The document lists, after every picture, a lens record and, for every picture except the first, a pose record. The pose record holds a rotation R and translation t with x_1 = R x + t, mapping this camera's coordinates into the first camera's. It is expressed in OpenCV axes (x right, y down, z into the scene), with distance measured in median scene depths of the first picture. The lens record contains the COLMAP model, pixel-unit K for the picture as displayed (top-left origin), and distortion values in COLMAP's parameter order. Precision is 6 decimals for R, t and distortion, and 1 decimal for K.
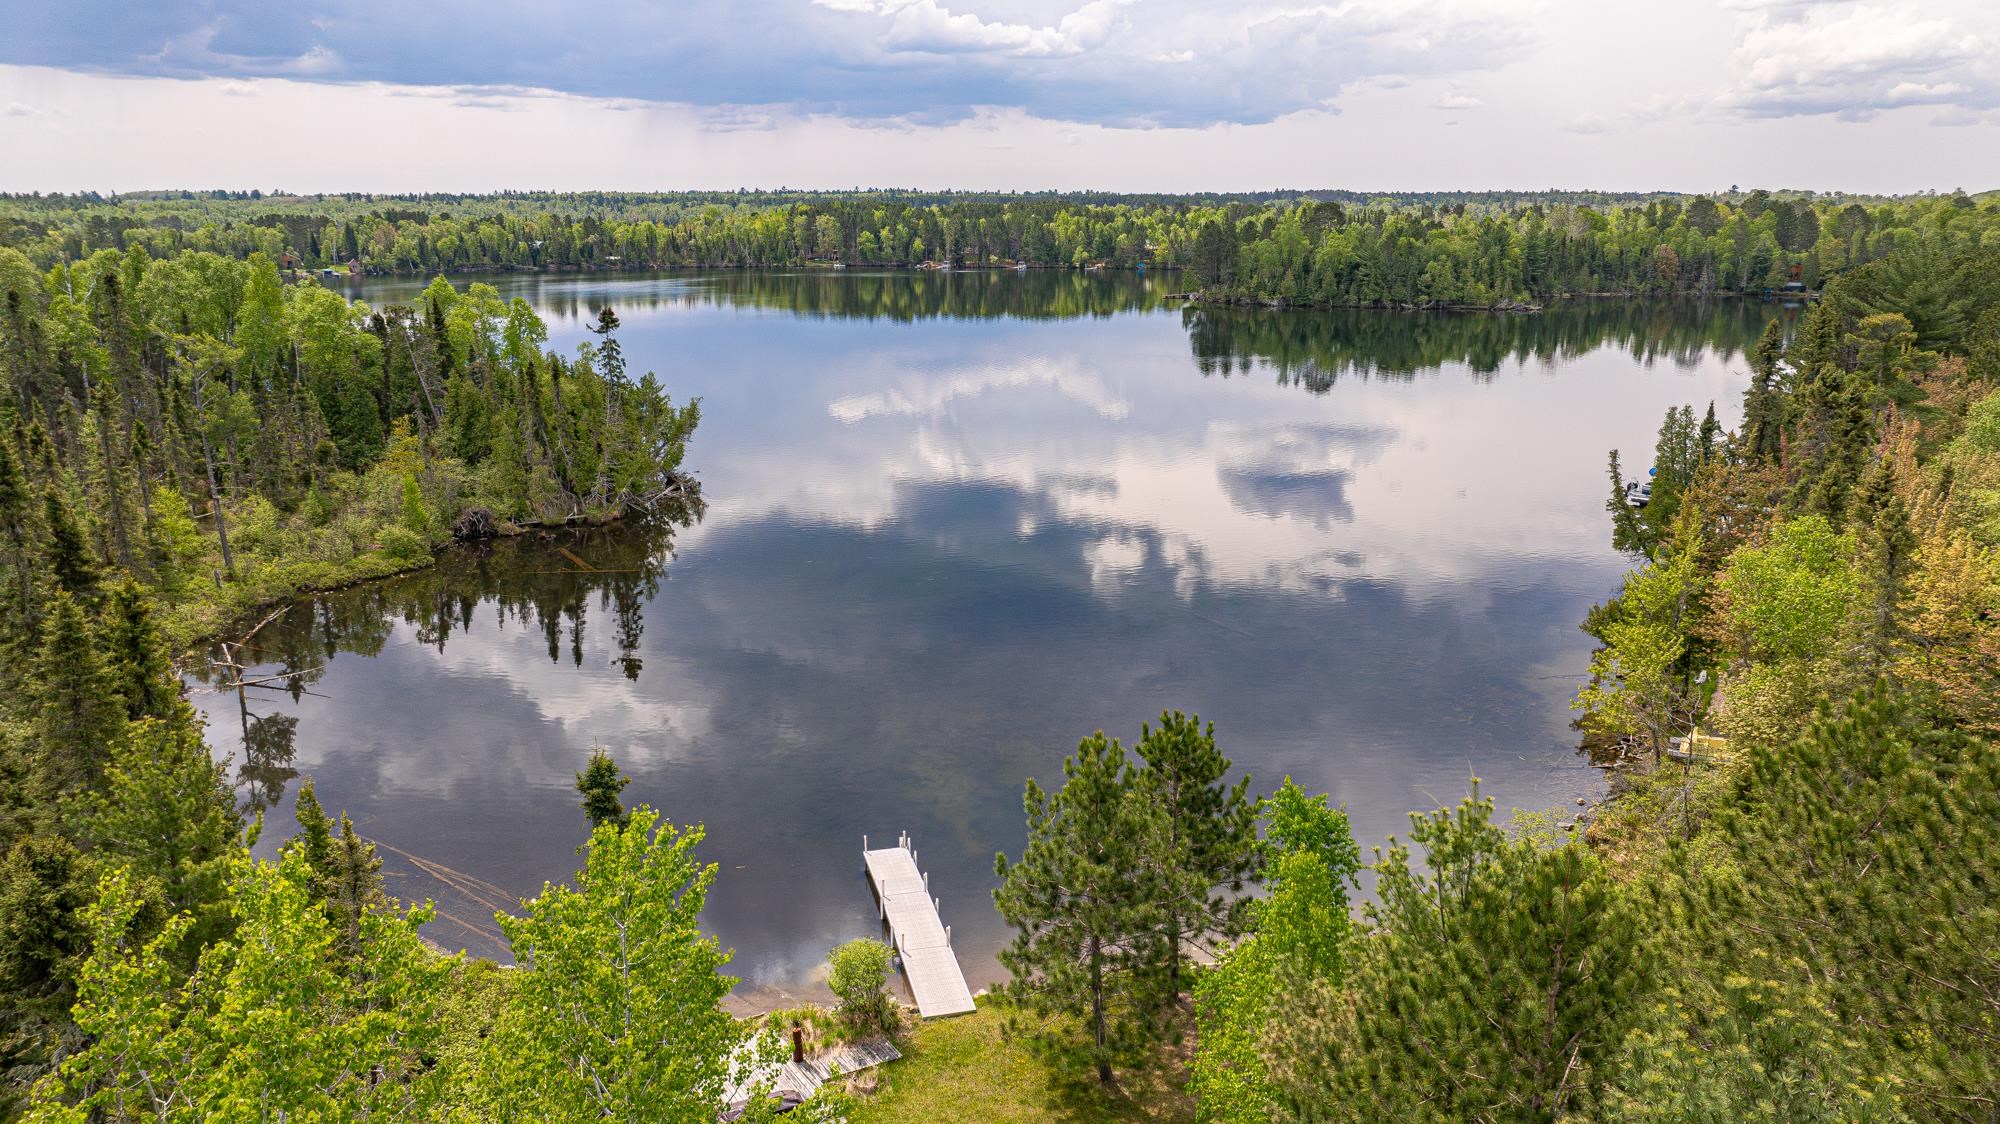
lens RADIAL K [[1414.4, 0, 998.2], [0, 1414.4, 551.5], [0, 0, 1]] dist [-0.013943, -0.004929]
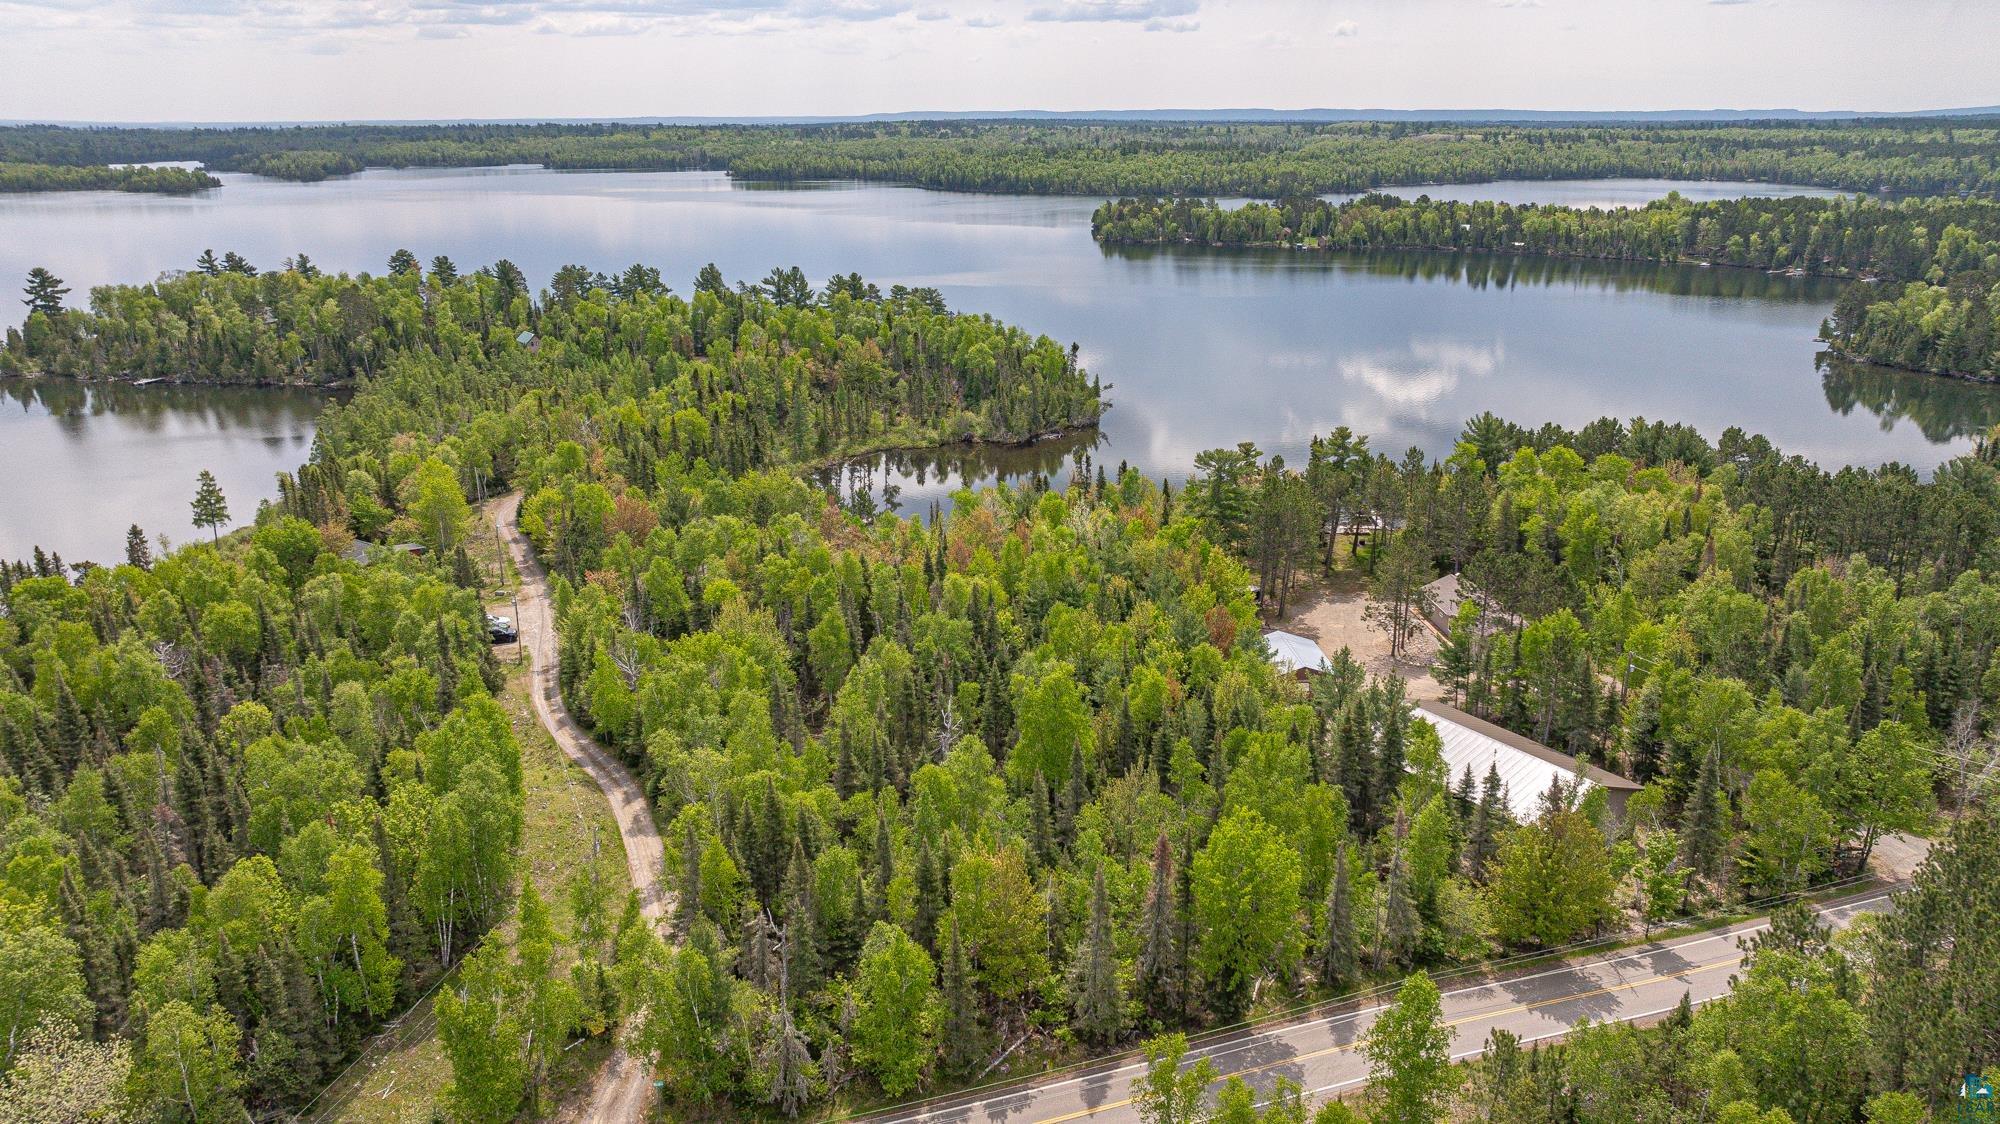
lens RADIAL K [[1414.4, 0, 1011.6], [0, 1414.4, 559.1], [0, 0, 1]] dist [-0.013943, -0.004929]
pose [[0.702747, 0.210584, -0.679560, 0.460666], [-0.163898, 0.977417, 0.133395, -0.050394], [0.692304, 0.017636, 0.721391, -0.263010]]
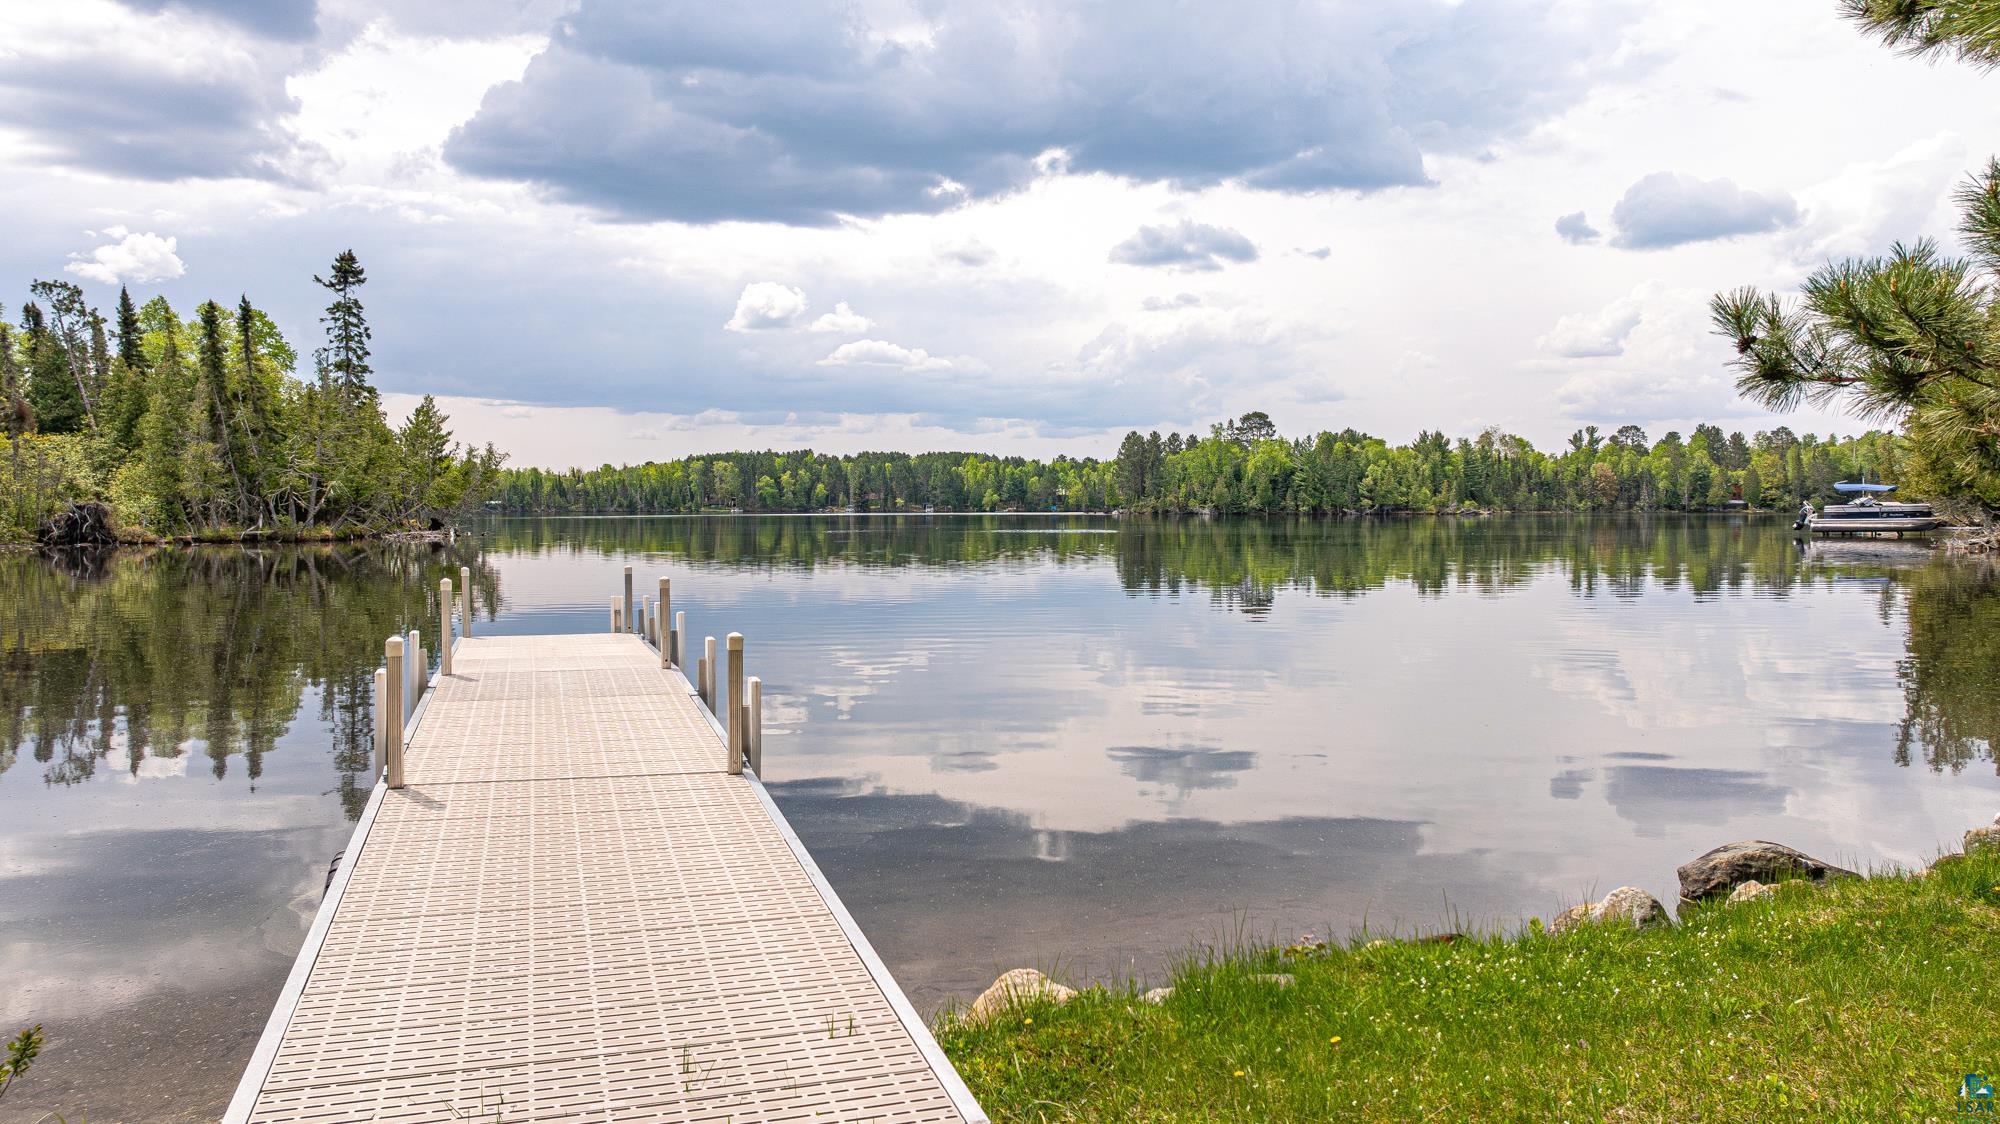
lens RADIAL K [[1414.4, 0, 1003.7], [0, 1414.4, 548.4], [0, 0, 1]] dist [-0.013943, -0.004929]
pose [[0.997449, 0.000839, 0.071383, -0.002126], [0.014100, 0.977918, -0.208511, 0.034115], [-0.069982, 0.208986, 0.975411, 0.100458]]
